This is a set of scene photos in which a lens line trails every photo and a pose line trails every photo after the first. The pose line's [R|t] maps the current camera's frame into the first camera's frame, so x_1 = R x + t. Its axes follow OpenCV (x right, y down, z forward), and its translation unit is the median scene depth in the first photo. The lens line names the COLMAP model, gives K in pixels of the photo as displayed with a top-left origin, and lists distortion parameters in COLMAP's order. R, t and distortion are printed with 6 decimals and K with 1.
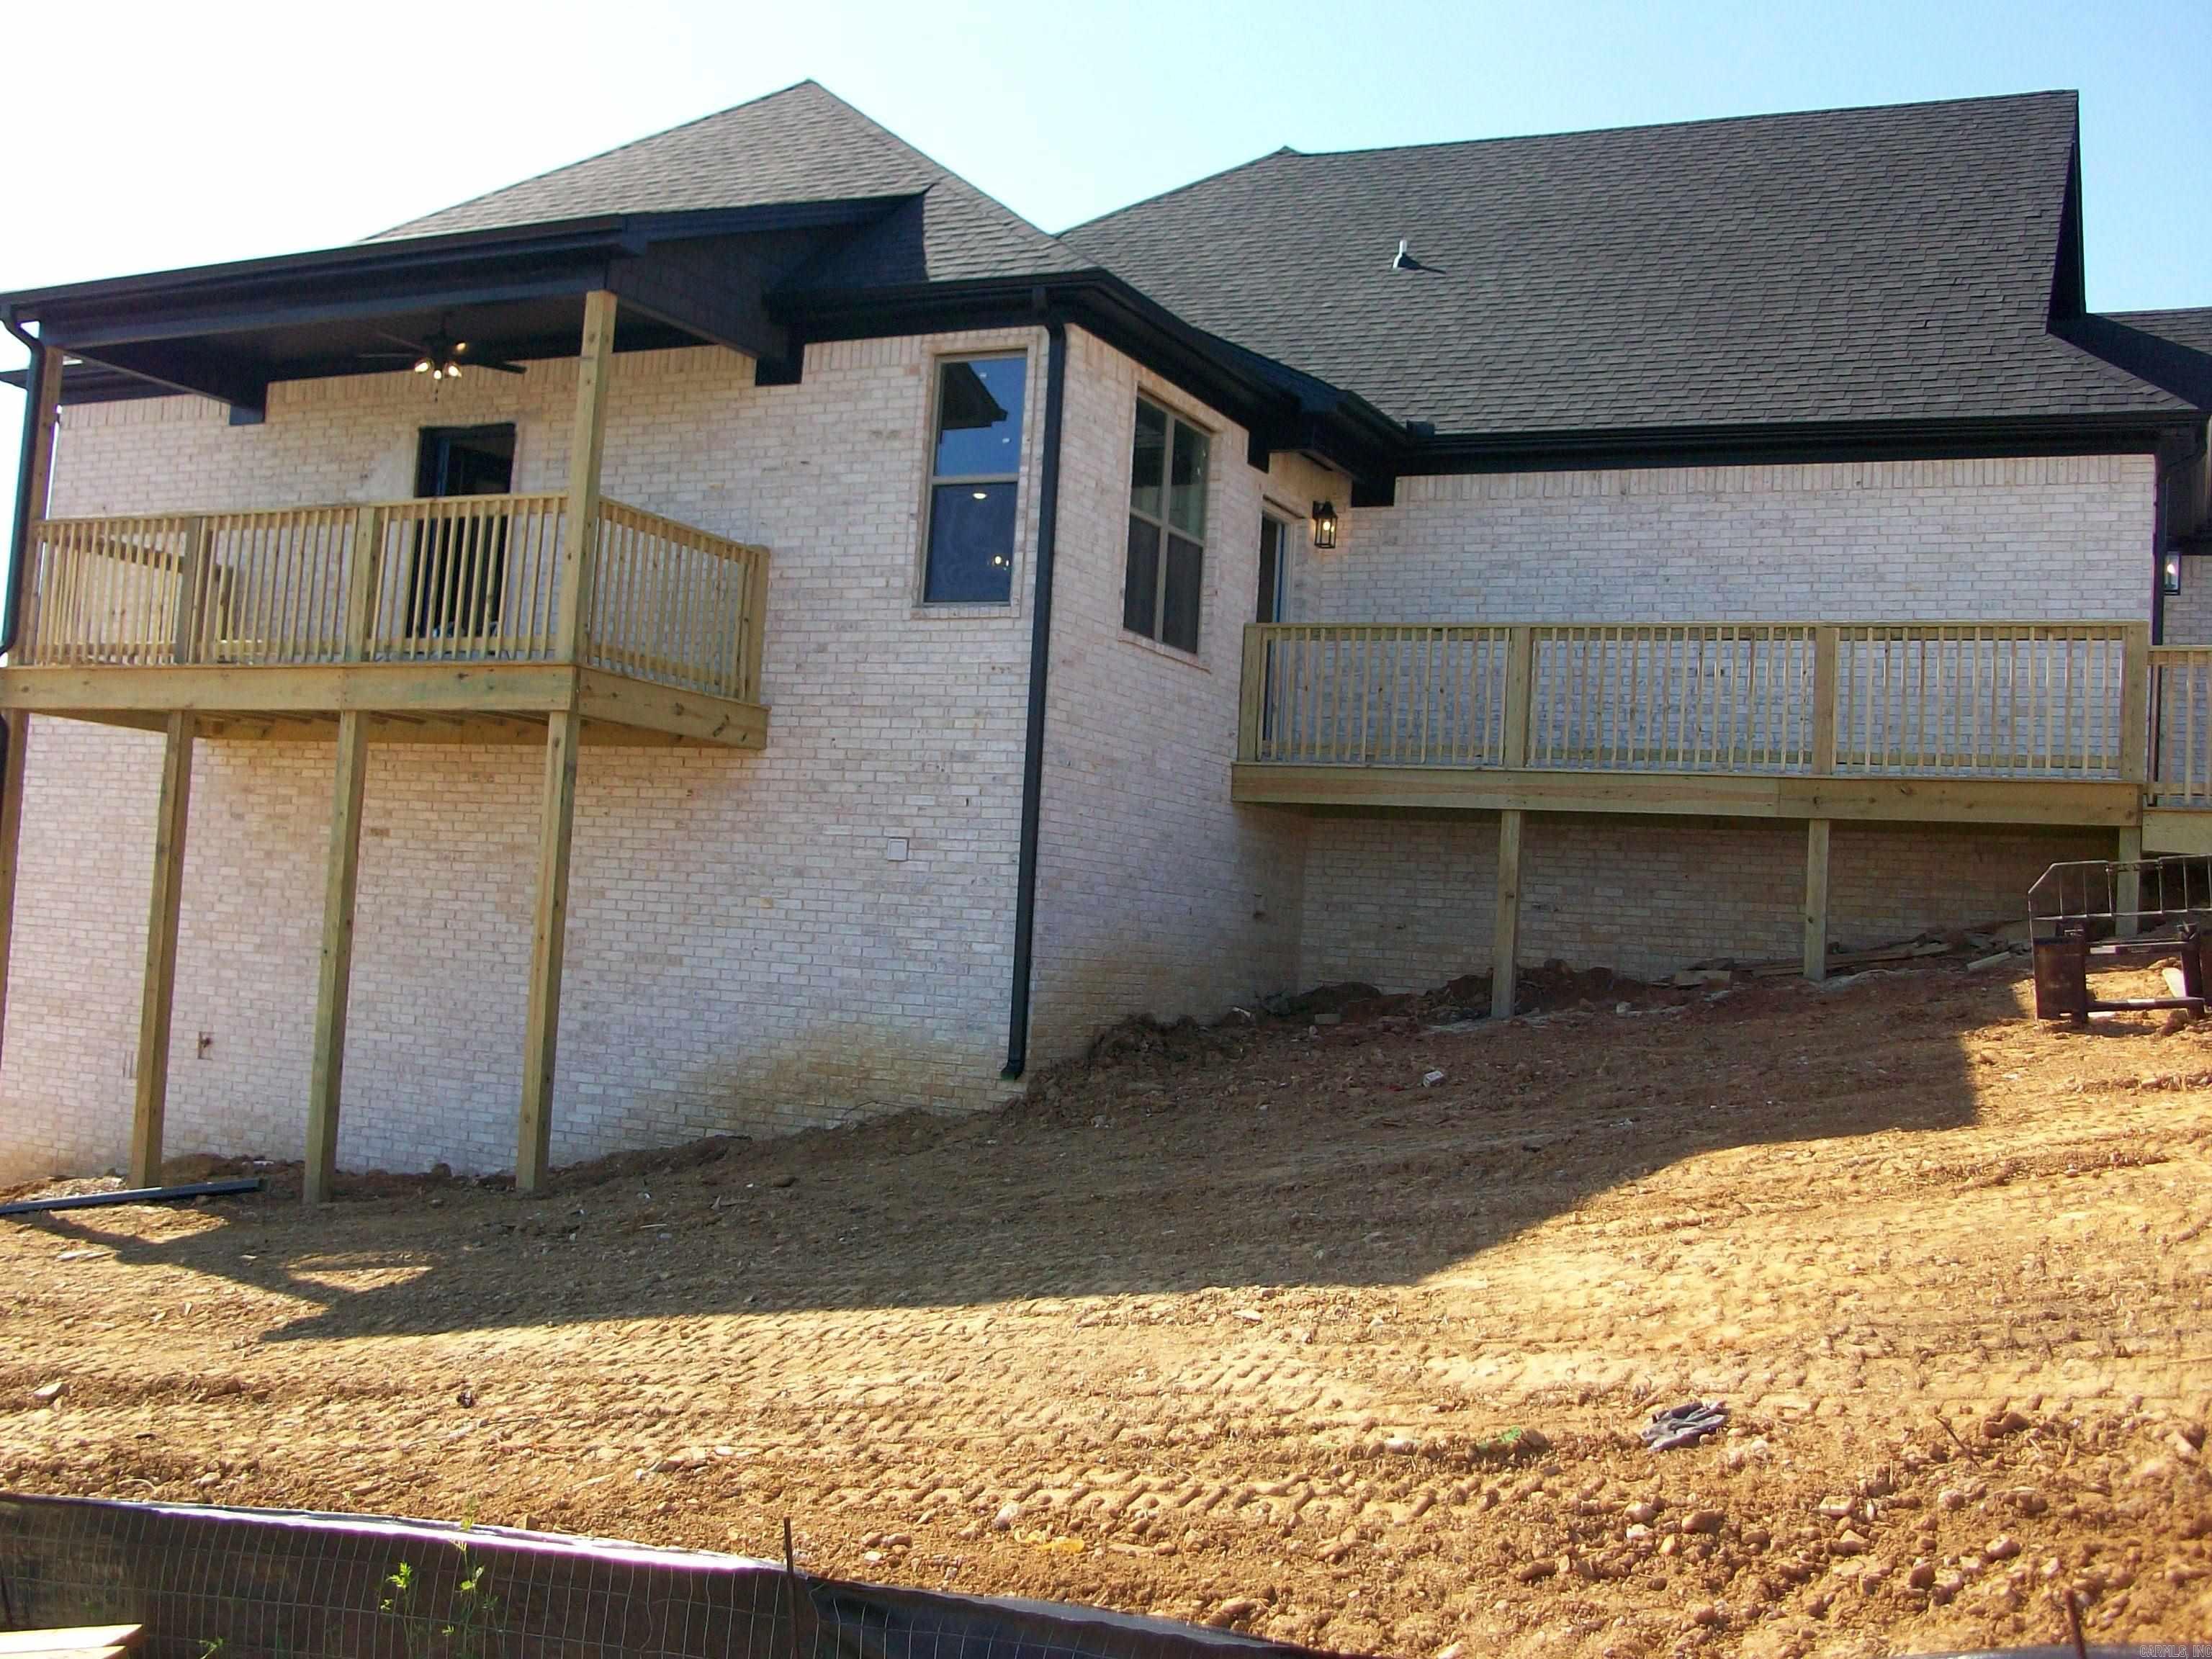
lens RADIAL K [[2310.5, 0, 1106.6], [0, 2310.5, 796.5], [0, 0, 1]] dist [-0.136502, 0.022928]
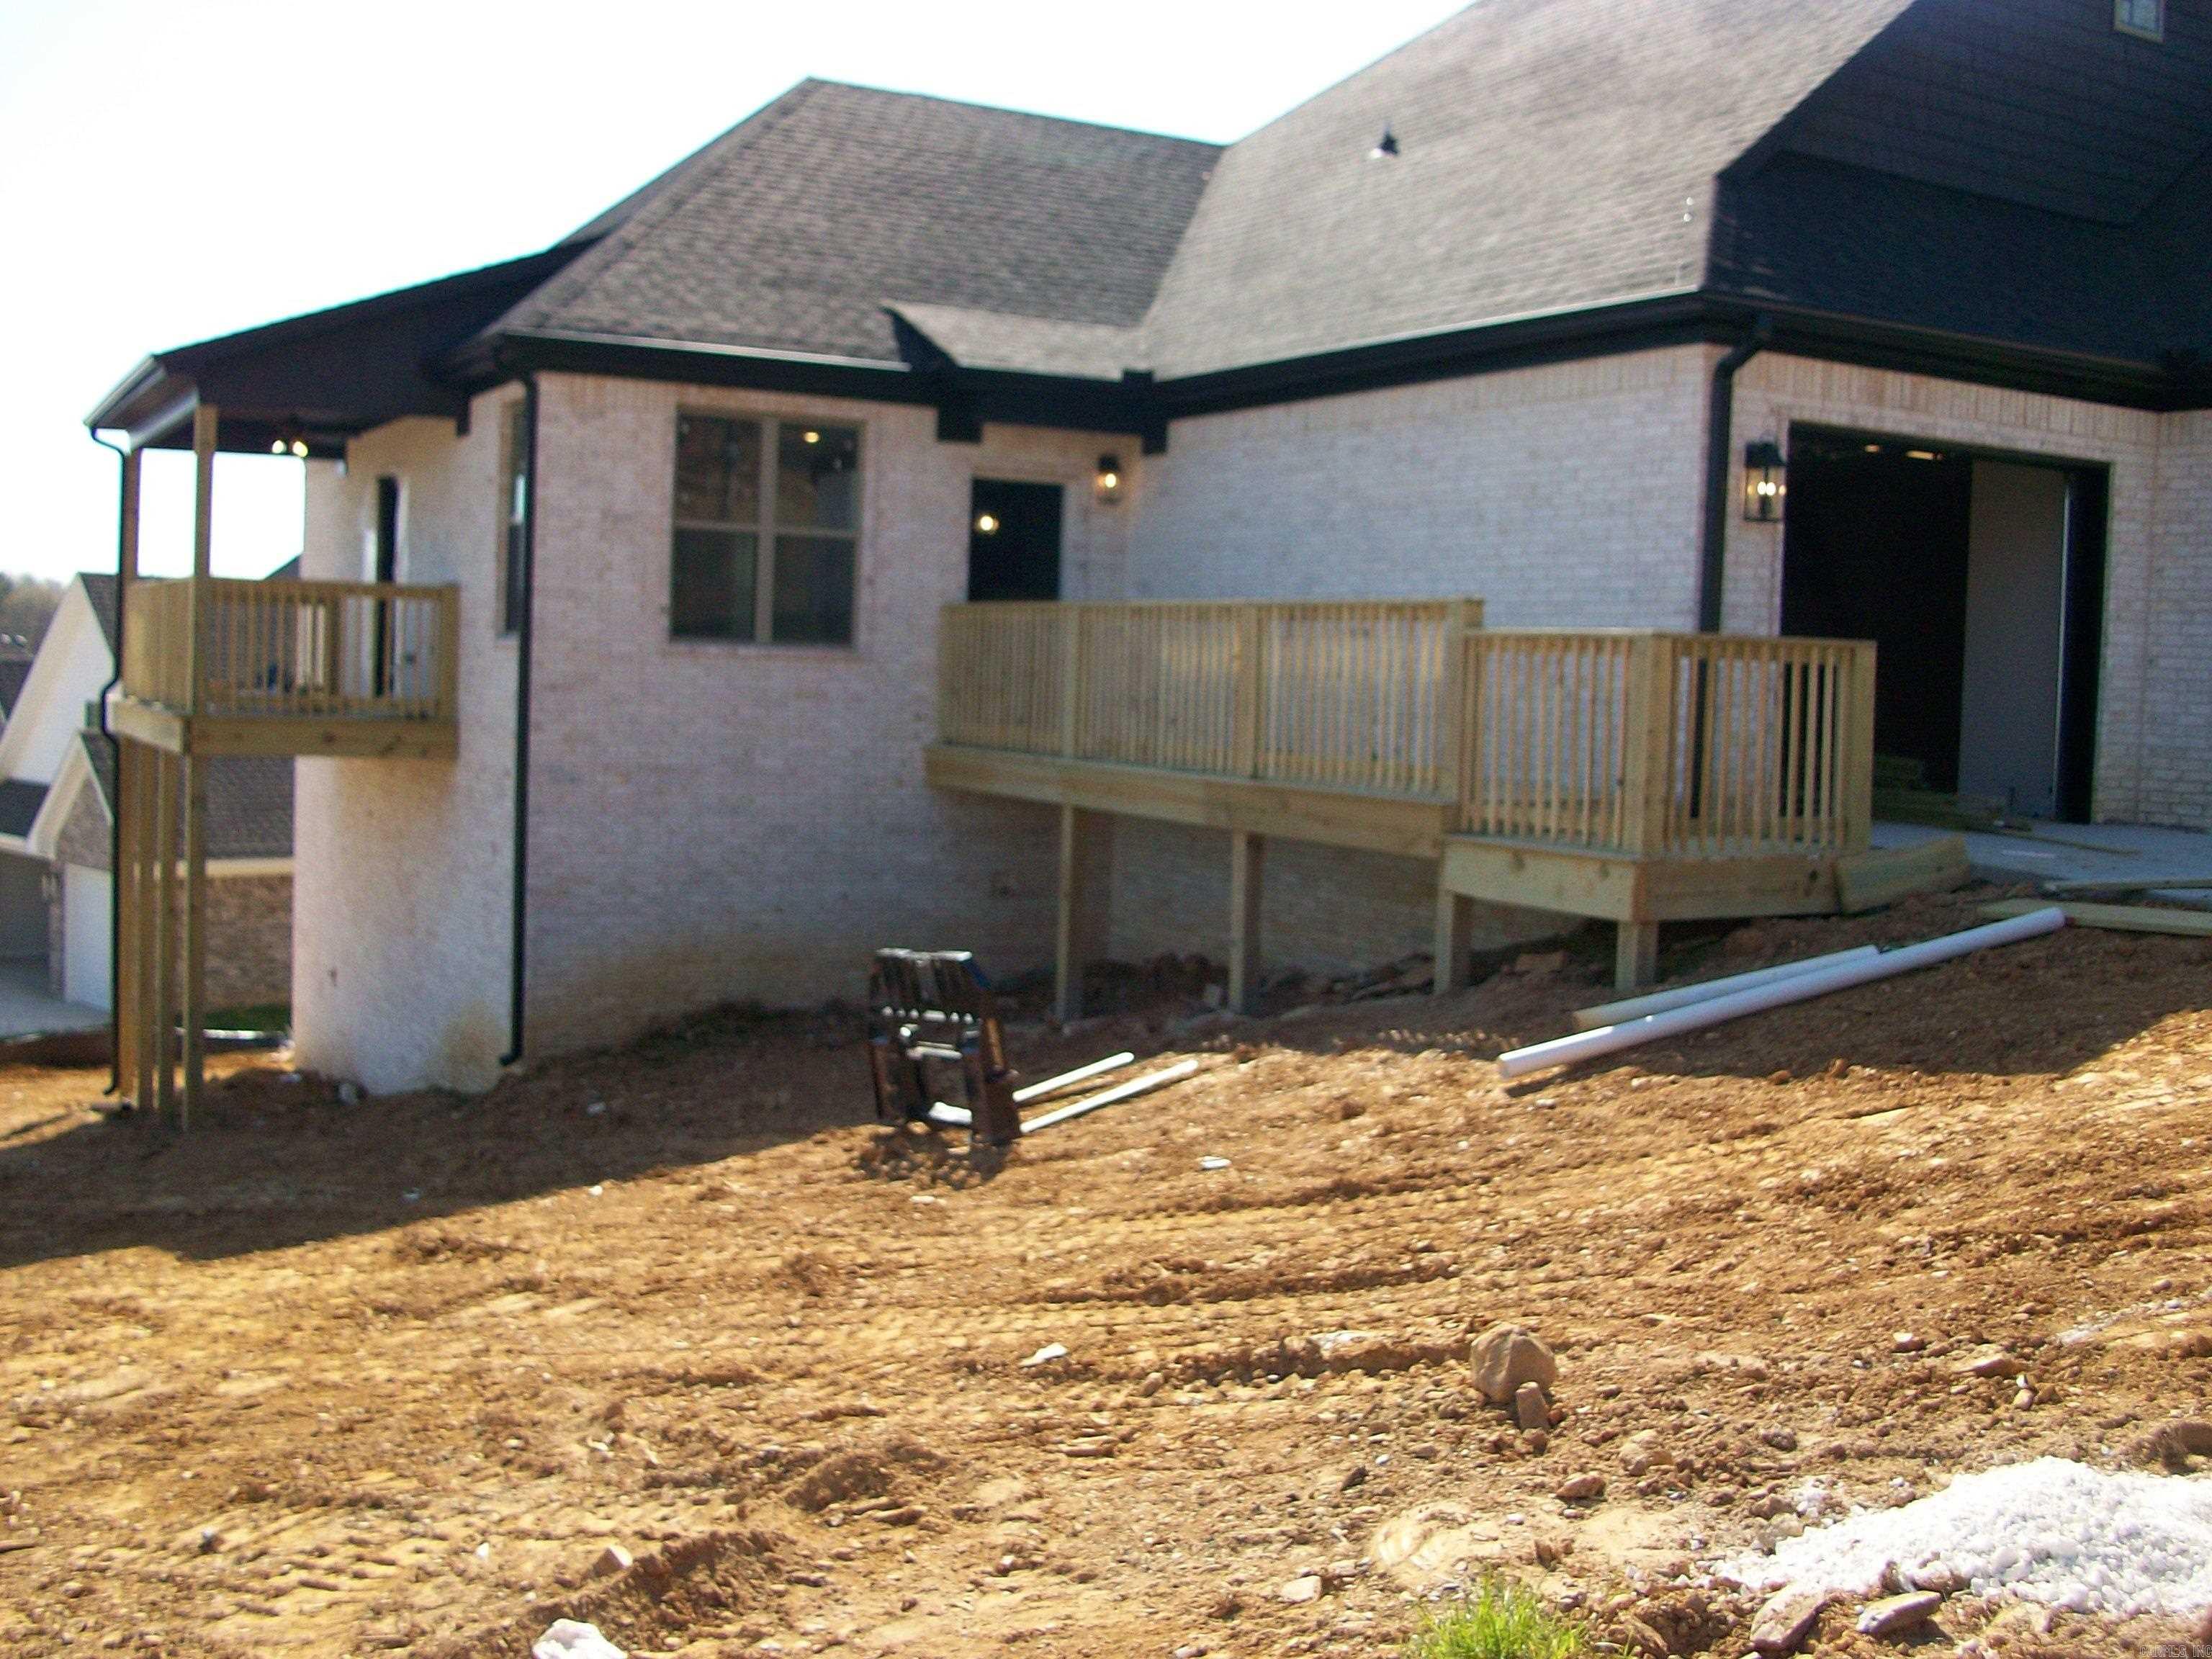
lens RADIAL K [[2310.5, 0, 1106.6], [0, 2310.5, 796.5], [0, 0, 1]] dist [-0.136502, 0.022928]
pose [[0.818543, 0.000015, -0.574446, 0.730280], [0.054374, 0.995508, 0.077504, -0.069382], [0.571866, -0.094675, 0.814865, 0.235856]]
